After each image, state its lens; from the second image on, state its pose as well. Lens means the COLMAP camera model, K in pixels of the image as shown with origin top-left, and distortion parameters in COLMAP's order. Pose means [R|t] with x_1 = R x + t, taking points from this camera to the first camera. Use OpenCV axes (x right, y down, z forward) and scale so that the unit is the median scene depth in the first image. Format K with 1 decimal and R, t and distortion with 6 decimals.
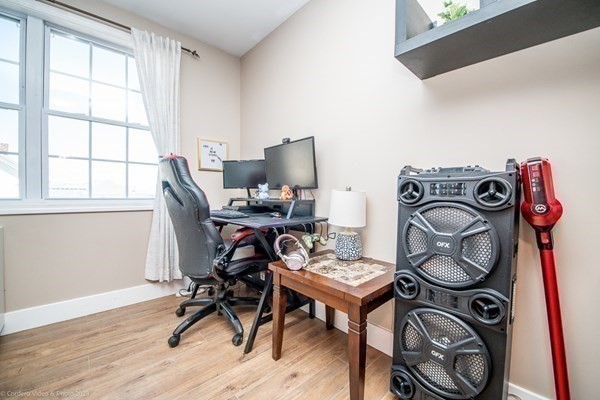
lens RADIAL K [[239.7, 0, 300.0], [0, 239.7, 200.0], [0, 0, 1]] dist [0.002294, -0.008874]
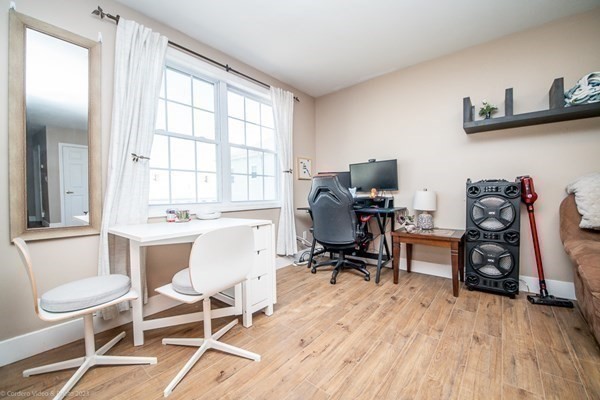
lens RADIAL K [[239.7, 0, 300.0], [0, 239.7, 200.0], [0, 0, 1]] dist [0.002294, -0.008874]
pose [[0.992228, -0.030682, 0.120595, -1.125481], [0.031122, 0.999514, -0.001761, 0.003571], [-0.120482, 0.005500, 0.992700, -0.804400]]
